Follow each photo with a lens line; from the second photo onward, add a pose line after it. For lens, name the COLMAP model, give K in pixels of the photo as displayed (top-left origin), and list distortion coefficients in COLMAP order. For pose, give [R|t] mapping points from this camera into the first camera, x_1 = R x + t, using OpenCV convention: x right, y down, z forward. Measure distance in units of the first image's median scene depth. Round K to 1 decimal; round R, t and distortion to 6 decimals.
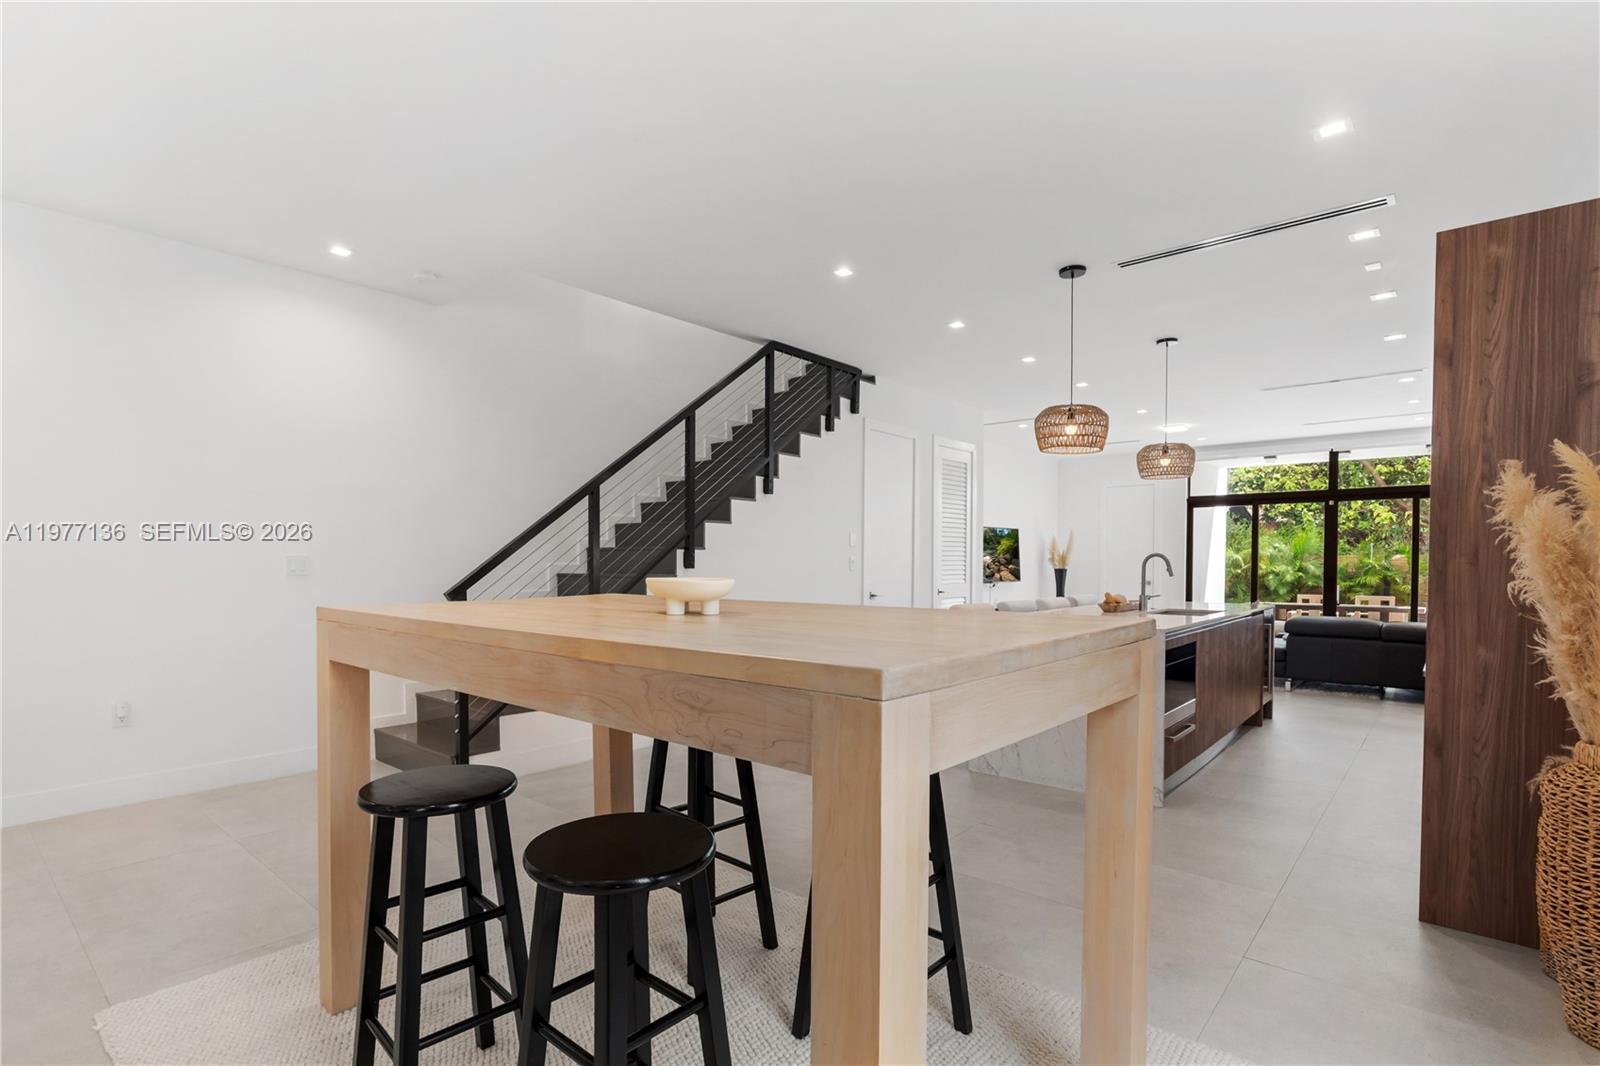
lens RADIAL K [[782.5, 0, 772.1], [0, 782.5, 580.1], [0, 0, 1]] dist [0.000937, 0.000405]
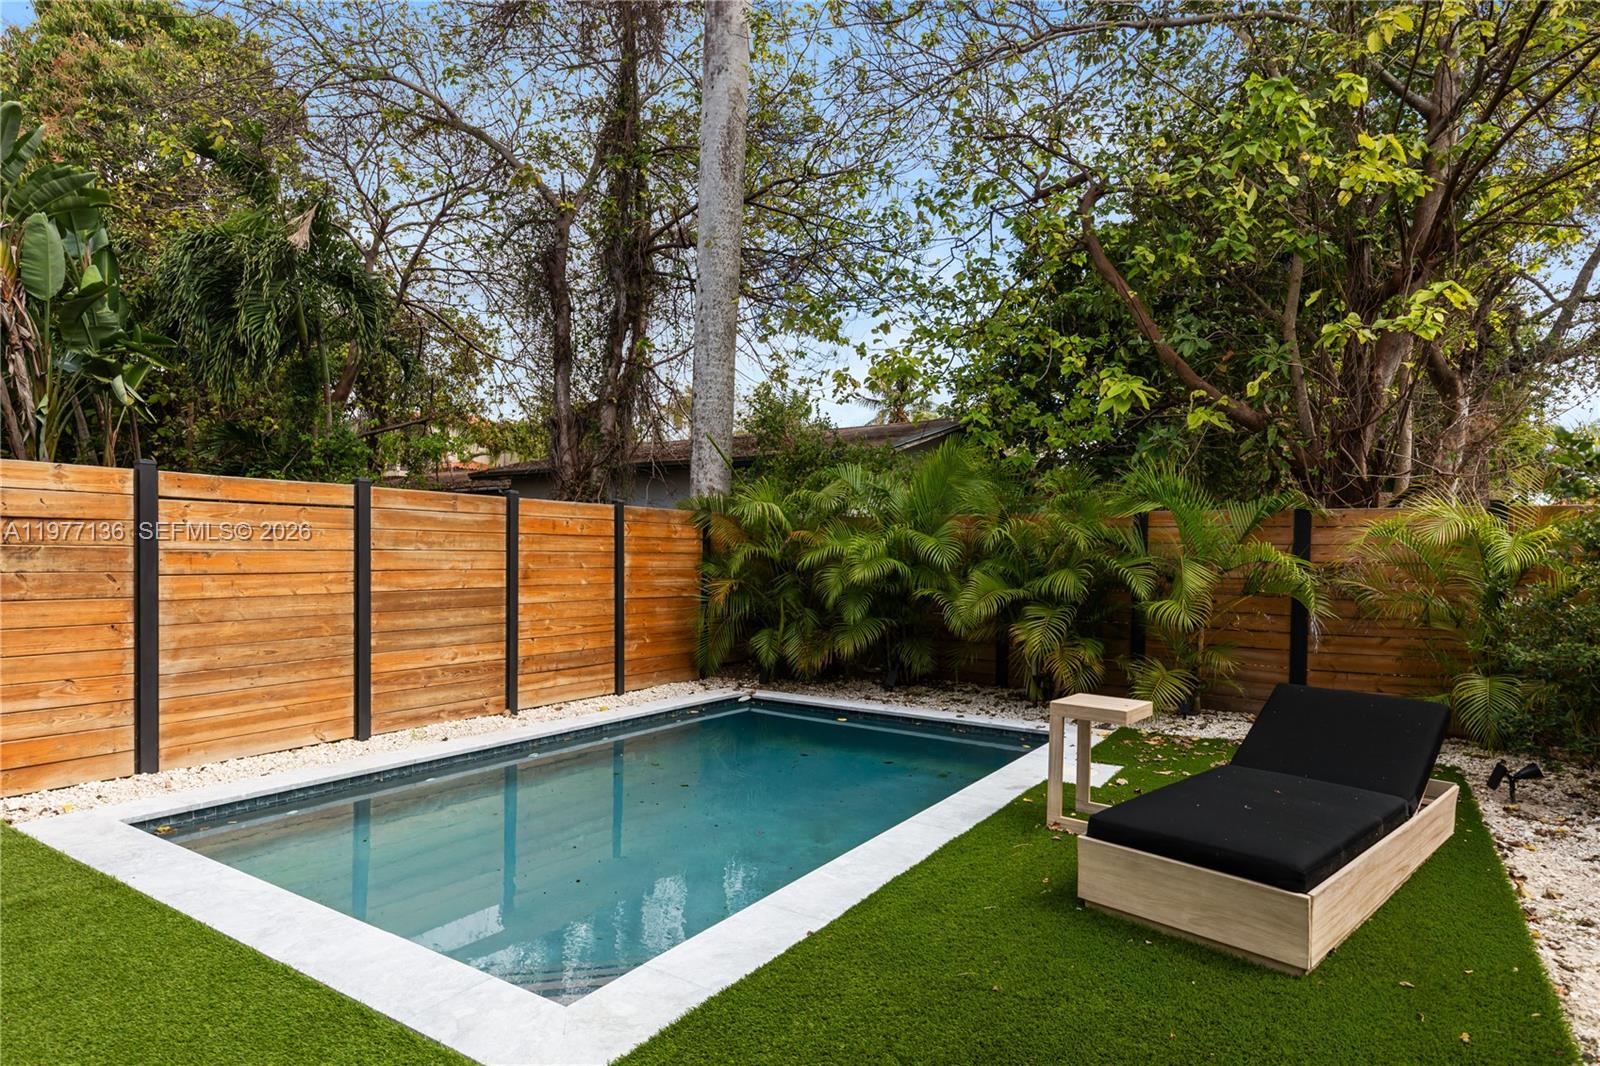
lens RADIAL K [[885.3, 0, 799.3], [0, 885.3, 572.2], [0, 0, 1]] dist [0.002450, -0.000069]
pose [[0.990007, 0.010795, 0.140601, 1.035810], [-0.010083, 0.999932, -0.005778, -0.002433], [-0.140654, 0.004303, 0.990049, 1.127135]]
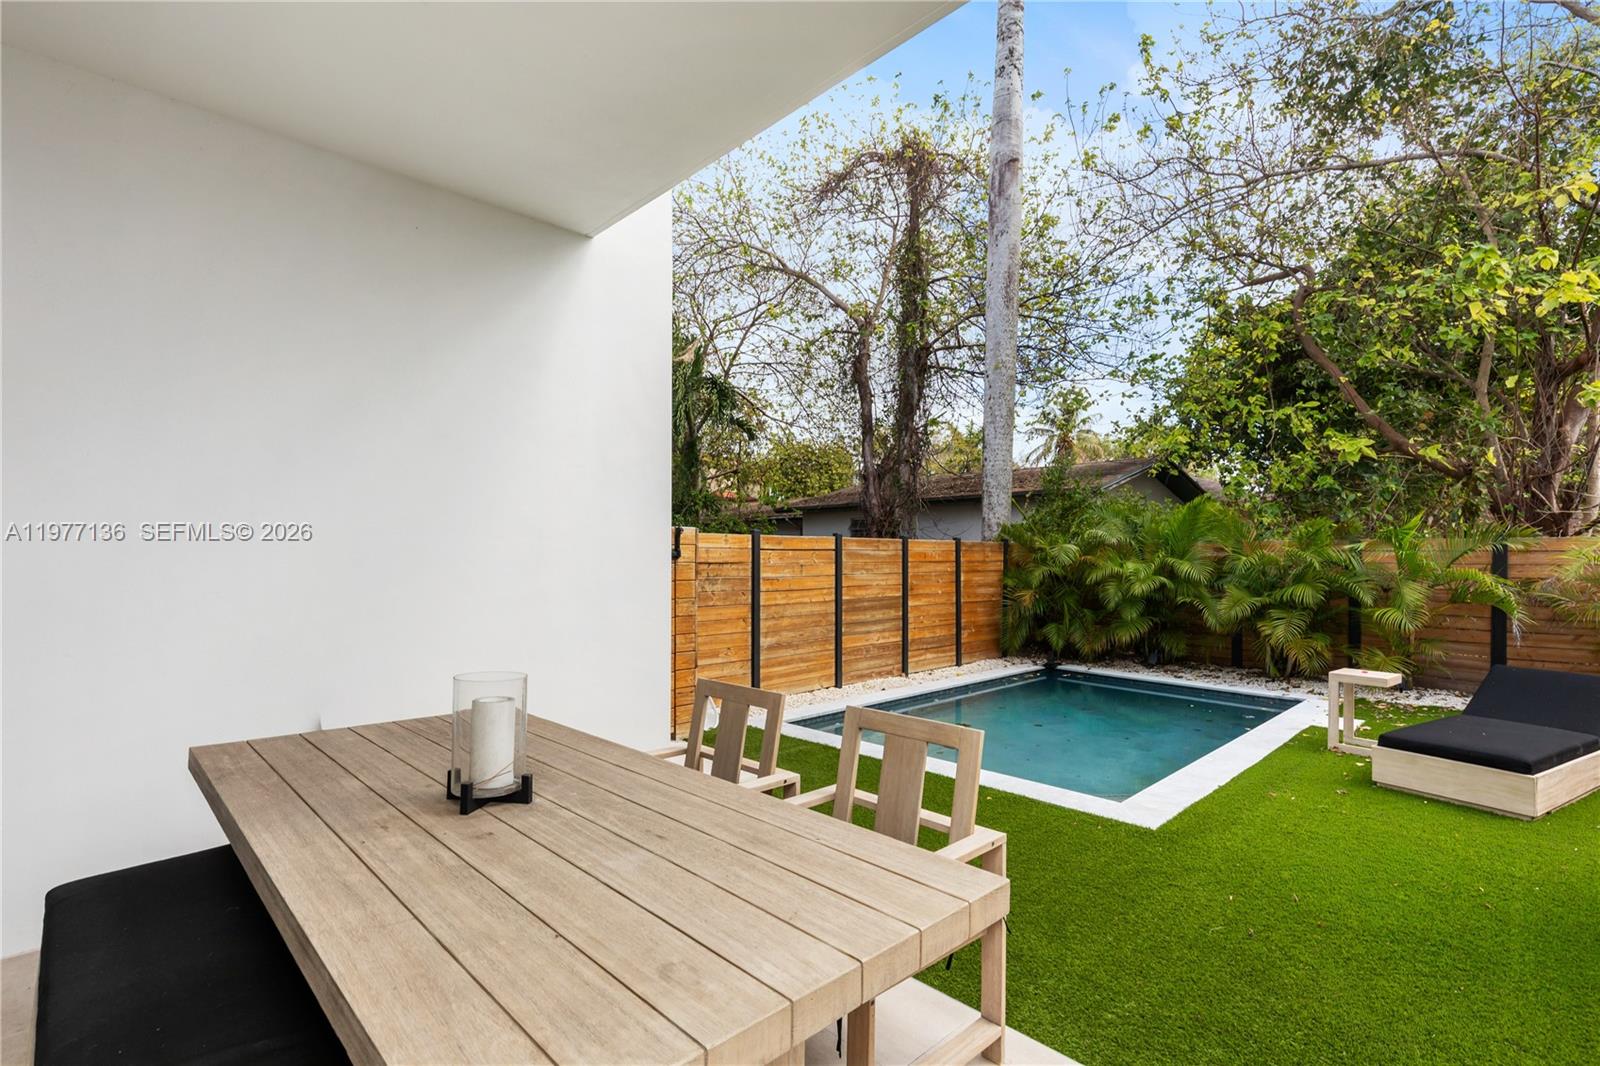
lens RADIAL K [[741.1, 0, 793.9], [0, 741.1, 557.5], [0, 0, 1]] dist [0.011375, 0.000686]
pose [[0.996924, 0.004321, -0.078252, 0.862938], [-0.006153, 0.999712, -0.023183, -0.016245], [0.078130, 0.023593, 0.996664, 0.935891]]
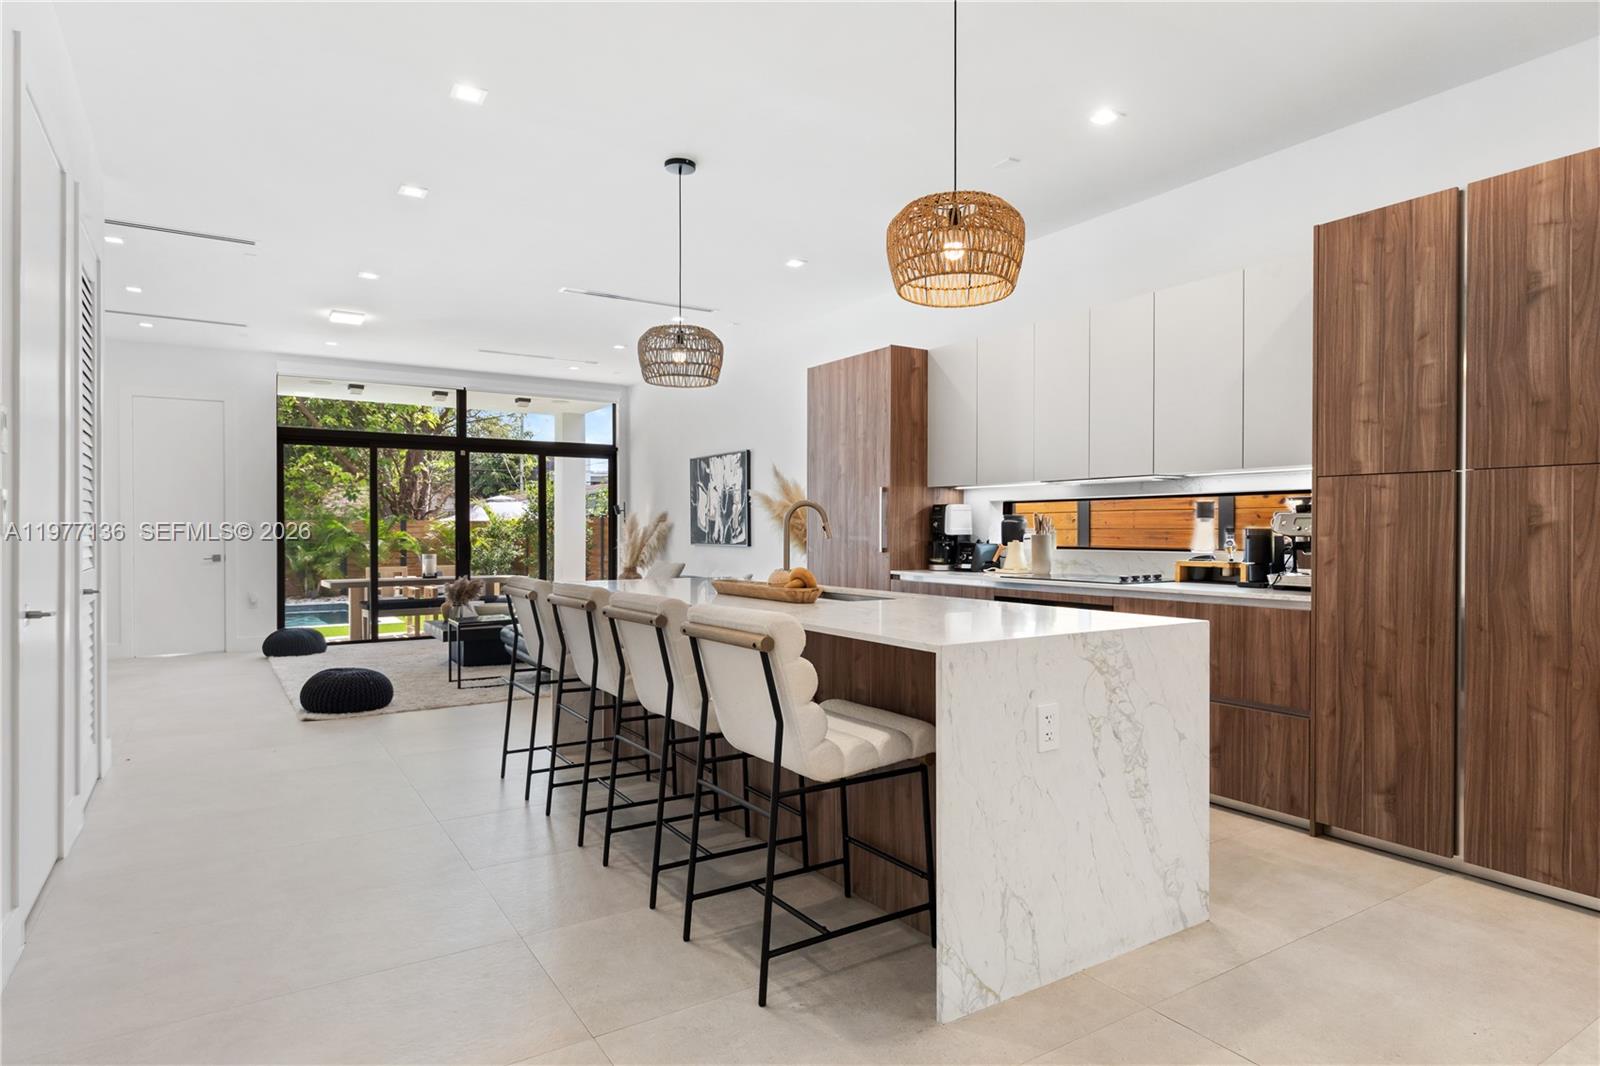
lens RADIAL K [[896.2, 0, 797.3], [0, 896.2, 535.2], [0, 0, 1]] dist [0.009742, 0.001251]
pose [[0.275173, -0.006018, 0.961376, -0.090940], [0.024440, 0.999701, -0.000738, -0.003681], [-0.961084, 0.023699, 0.275238, 0.406915]]
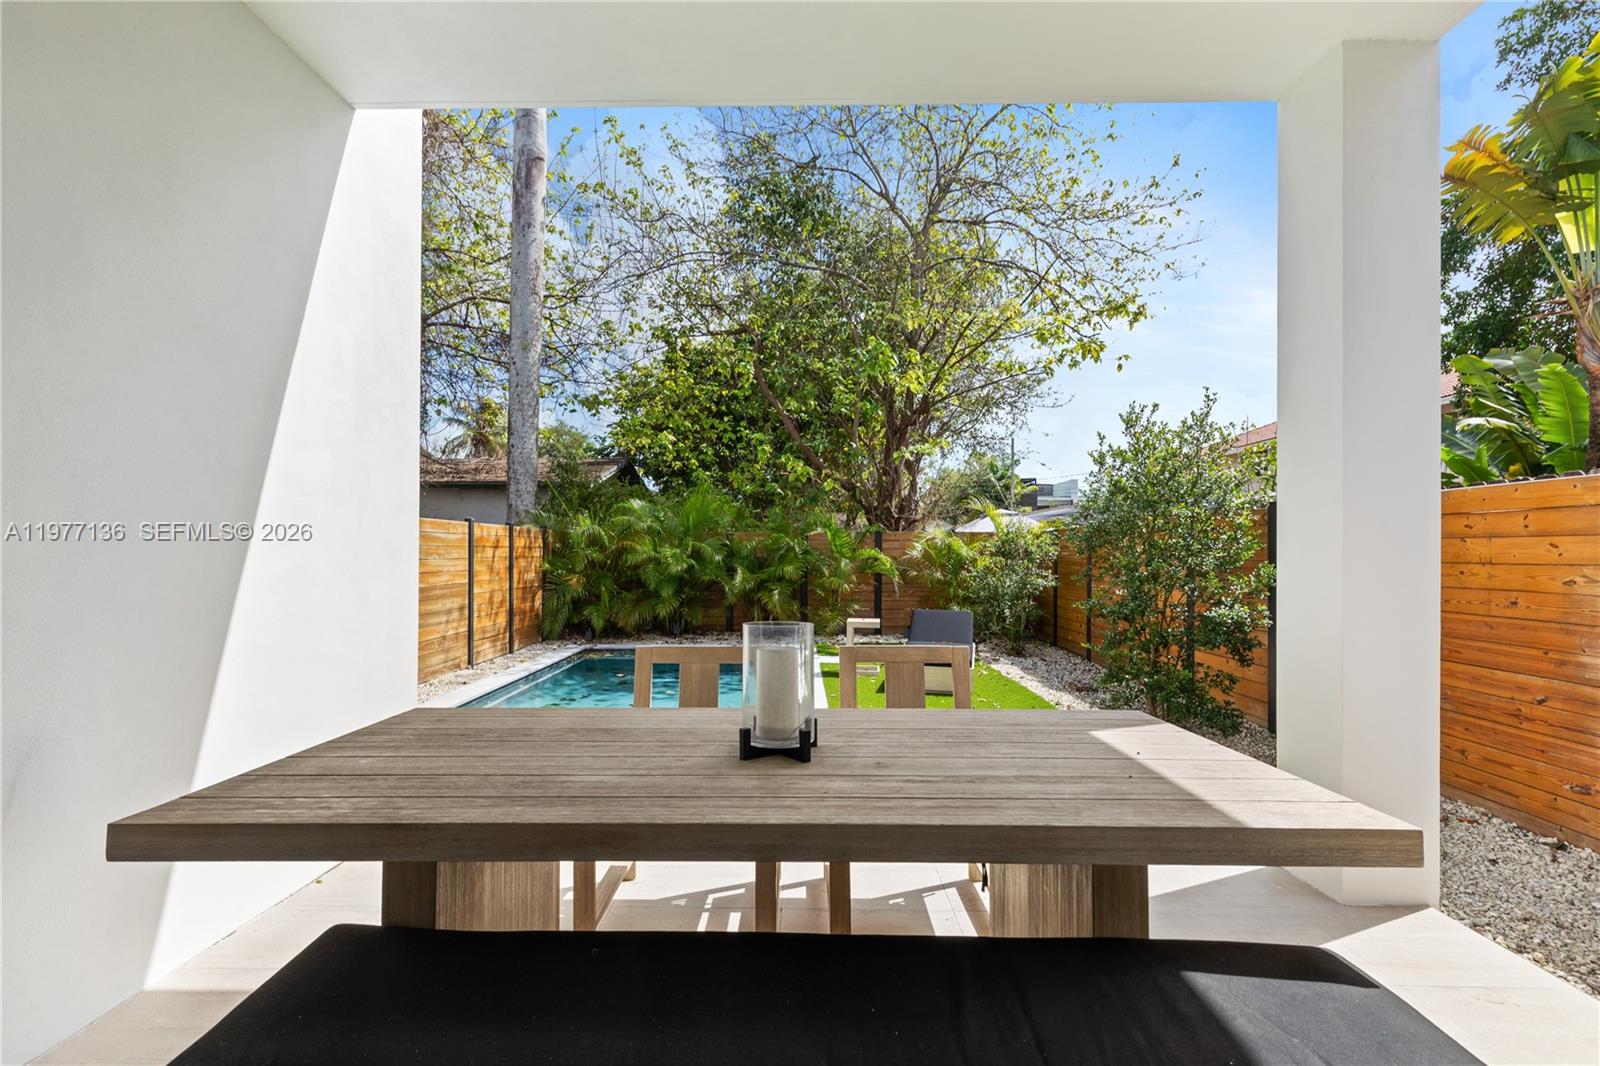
lens RADIAL K [[724.7, 0, 789.3], [0, 724.7, 544.1], [0, 0, 1]] dist [0.005303, -0.000069]
pose [[0.760401, 0.008919, 0.649393, 0.680516], [0.014257, 0.999435, -0.030422, -0.005842], [-0.649297, 0.032391, 0.759845, 0.975353]]
